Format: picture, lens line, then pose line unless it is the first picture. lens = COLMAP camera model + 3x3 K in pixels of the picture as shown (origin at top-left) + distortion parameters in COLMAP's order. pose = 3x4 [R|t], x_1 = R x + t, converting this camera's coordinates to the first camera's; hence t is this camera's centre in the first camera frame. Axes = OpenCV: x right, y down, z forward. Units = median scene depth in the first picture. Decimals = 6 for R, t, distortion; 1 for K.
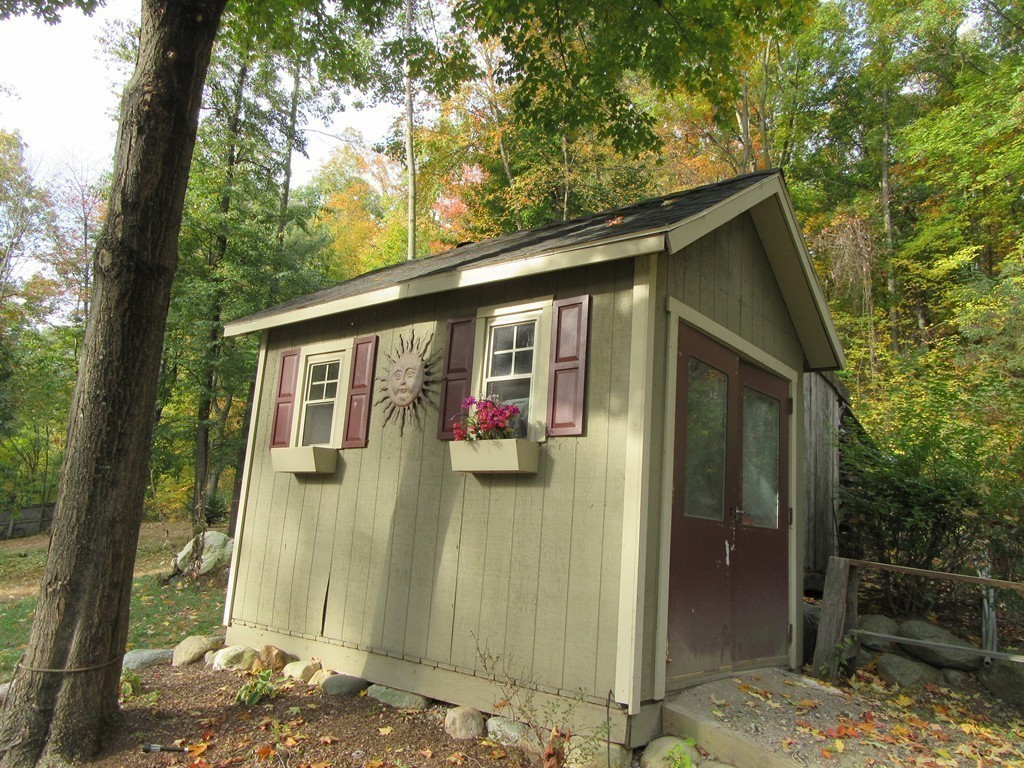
lens RADIAL K [[764.1, 0, 510.1], [0, 764.1, 387.7], [0, 0, 1]] dist [-0.003139, -0.009931]
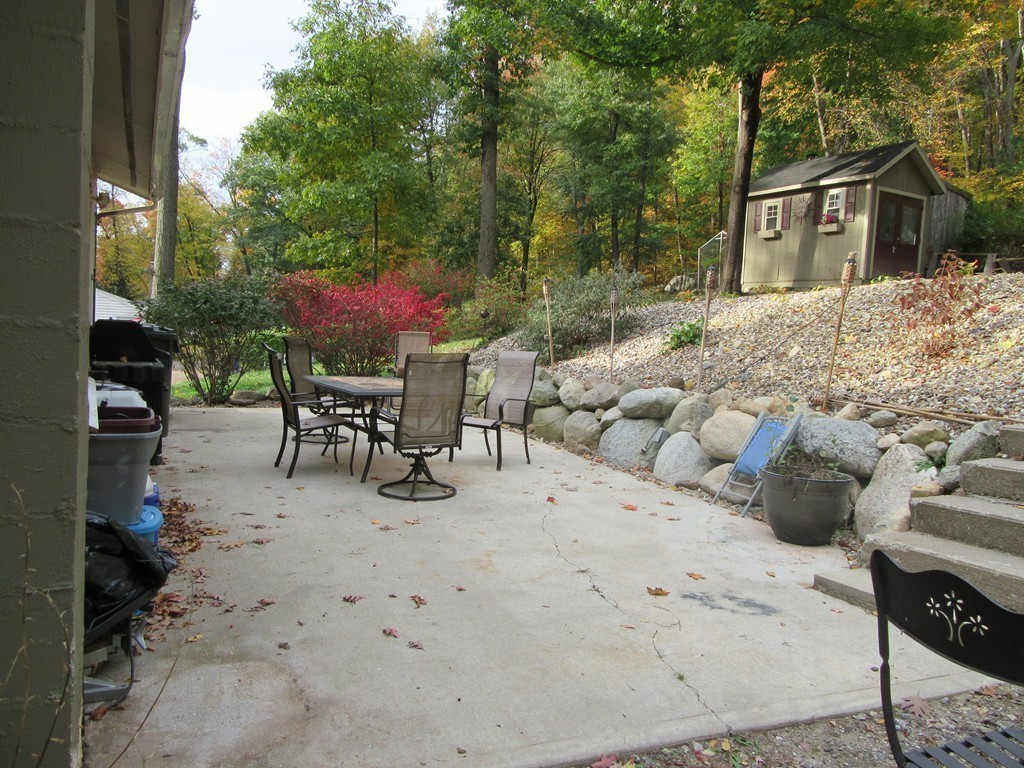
lens RADIAL K [[764.1, 0, 510.1], [0, 764.1, 387.7], [0, 0, 1]] dist [-0.003139, -0.009931]
pose [[0.942870, -0.002000, -0.333156, -0.245162], [0.086397, 0.967241, 0.238708, -0.184801], [0.321765, -0.253854, 0.912154, -3.112168]]
